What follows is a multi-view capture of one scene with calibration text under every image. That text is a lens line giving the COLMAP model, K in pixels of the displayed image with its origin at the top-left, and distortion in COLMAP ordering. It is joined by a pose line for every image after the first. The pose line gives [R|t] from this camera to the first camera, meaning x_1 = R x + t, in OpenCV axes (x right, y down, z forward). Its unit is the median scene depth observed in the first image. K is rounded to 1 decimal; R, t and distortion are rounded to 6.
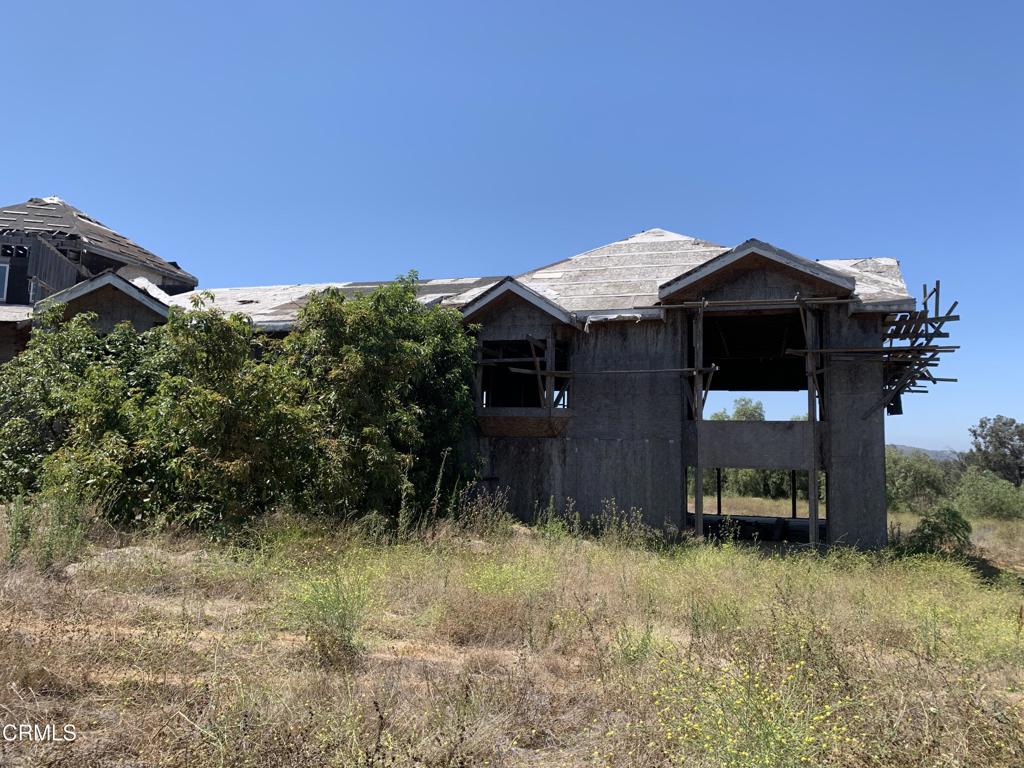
lens RADIAL K [[785.6, 0, 508.1], [0, 785.6, 389.8], [0, 0, 1]] dist [0.014821, -0.033577]
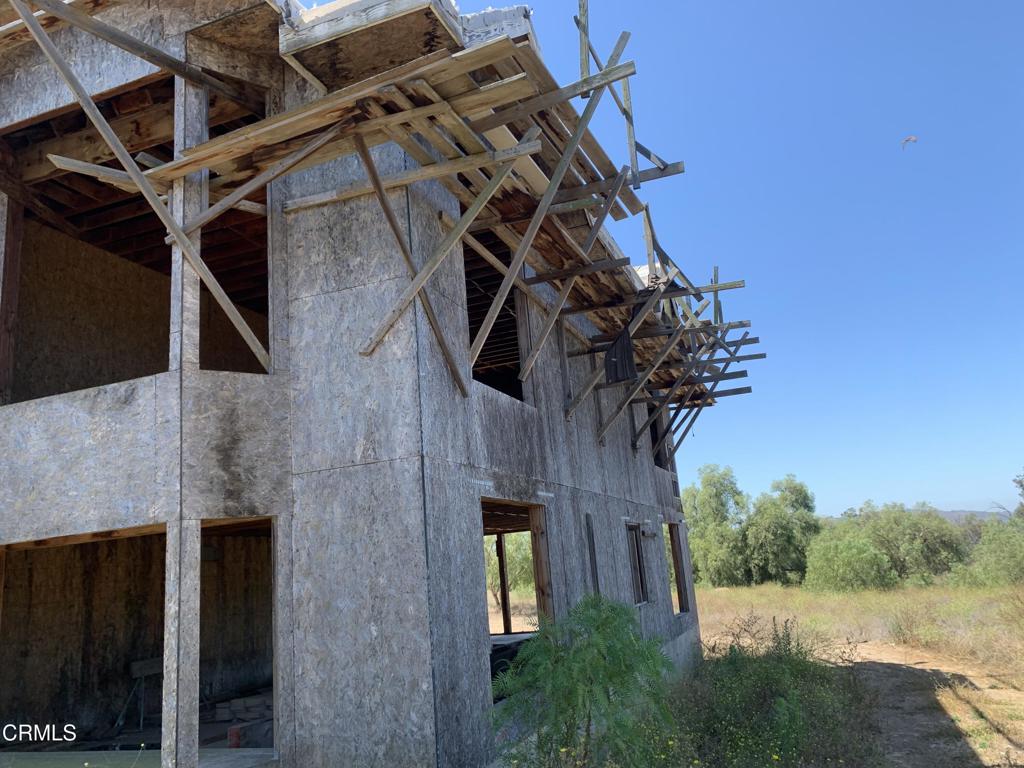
lens RADIAL K [[785.6, 0, 516.4], [0, 785.6, 378.8], [0, 0, 1]] dist [0.014821, -0.033577]
pose [[0.992972, -0.115989, -0.023524, 0.492396], [0.111035, 0.981807, -0.154035, 0.101036], [0.040963, 0.150341, 0.987785, 0.629447]]
